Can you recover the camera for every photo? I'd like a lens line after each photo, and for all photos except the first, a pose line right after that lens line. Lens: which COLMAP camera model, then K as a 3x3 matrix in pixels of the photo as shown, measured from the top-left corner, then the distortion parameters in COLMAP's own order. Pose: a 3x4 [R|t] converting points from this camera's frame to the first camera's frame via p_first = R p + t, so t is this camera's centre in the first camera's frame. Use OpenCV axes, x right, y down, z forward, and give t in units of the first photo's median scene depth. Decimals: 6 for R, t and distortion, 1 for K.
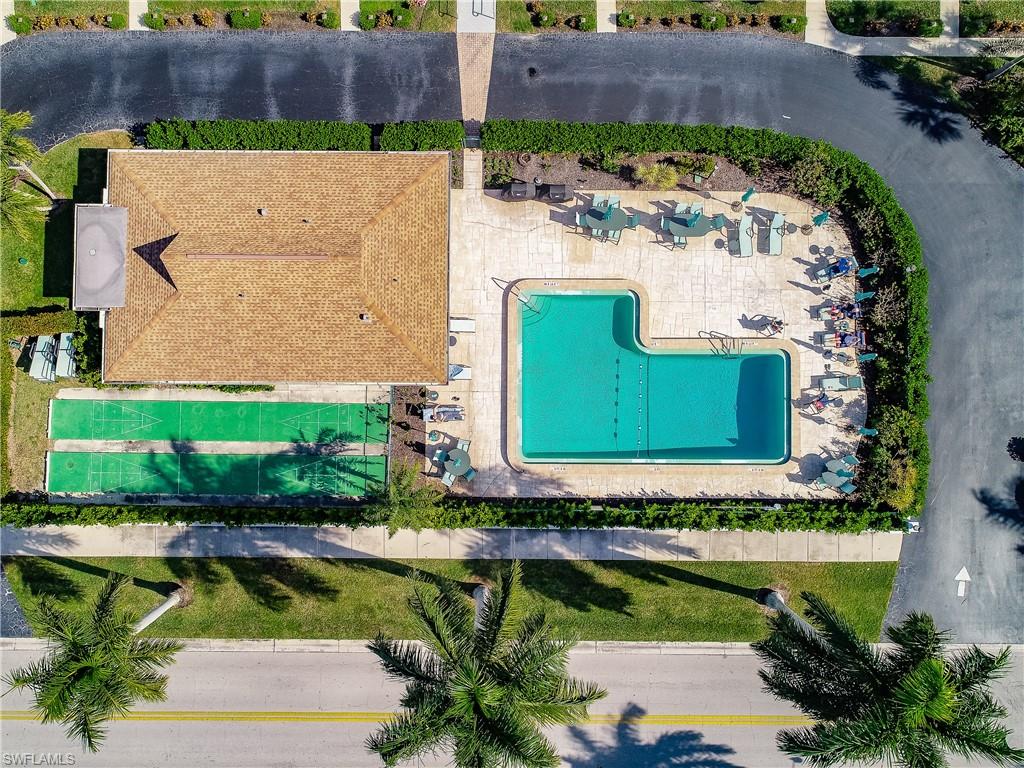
lens RADIAL K [[780.6, 0, 512.0], [0, 780.6, 384.0], [0, 0, 1]] dist [-0.005240, -0.002449]
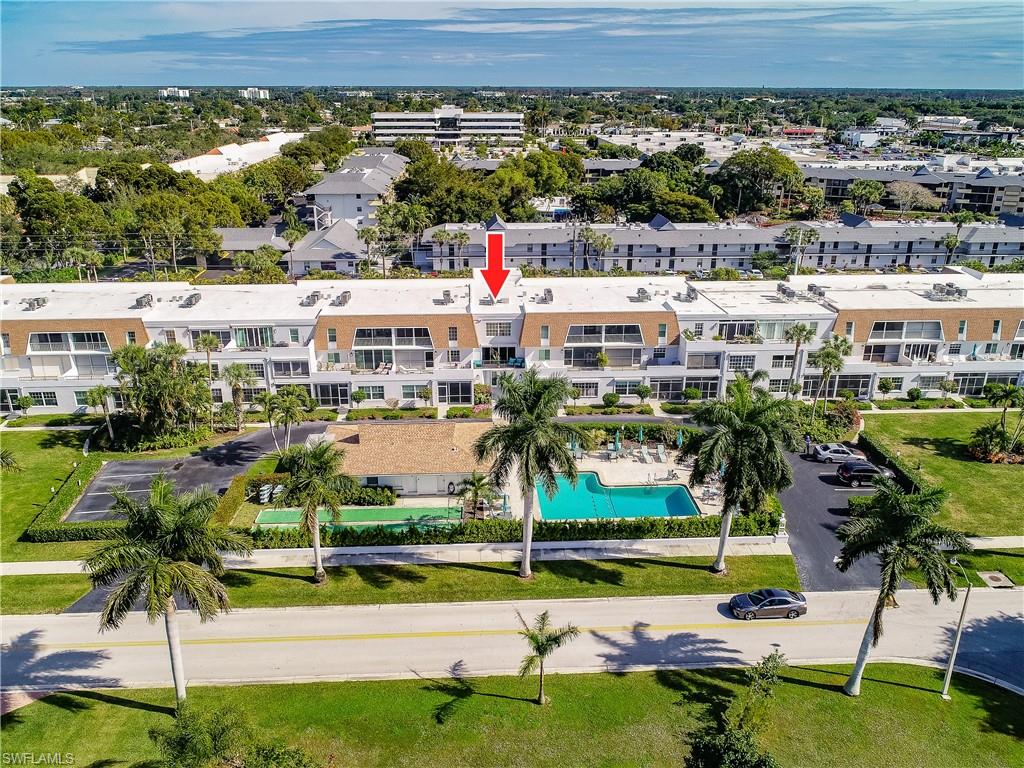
lens RADIAL K [[780.6, 0, 512.0], [0, 780.6, 384.0], [0, 0, 1]] dist [-0.005240, -0.002449]
pose [[0.998045, -0.020968, 0.058880, -0.141343], [0.062421, 0.382368, -0.921899, 1.487407], [-0.003184, 0.923772, 0.382929, 0.098693]]
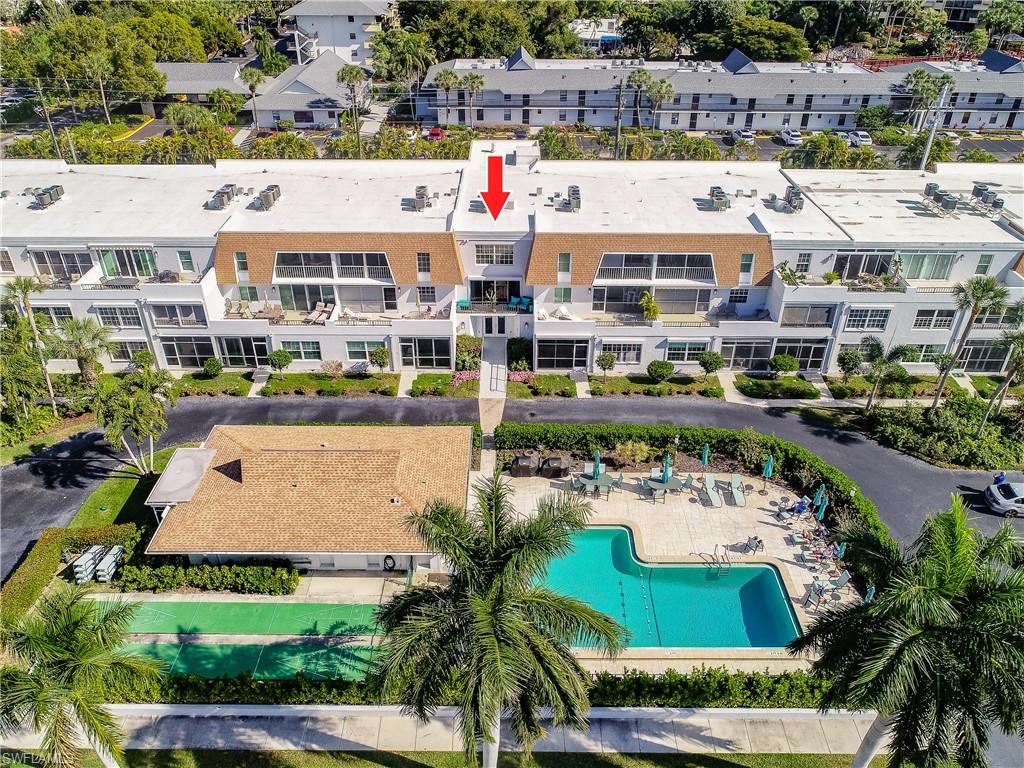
lens RADIAL K [[780.6, 0, 512.0], [0, 780.6, 384.0], [0, 0, 1]] dist [-0.005240, -0.002449]
pose [[0.999989, -0.000649, 0.004609, -0.017152], [0.004159, 0.569458, -0.822010, 0.703667], [-0.002091, 0.822020, 0.569454, 0.173056]]
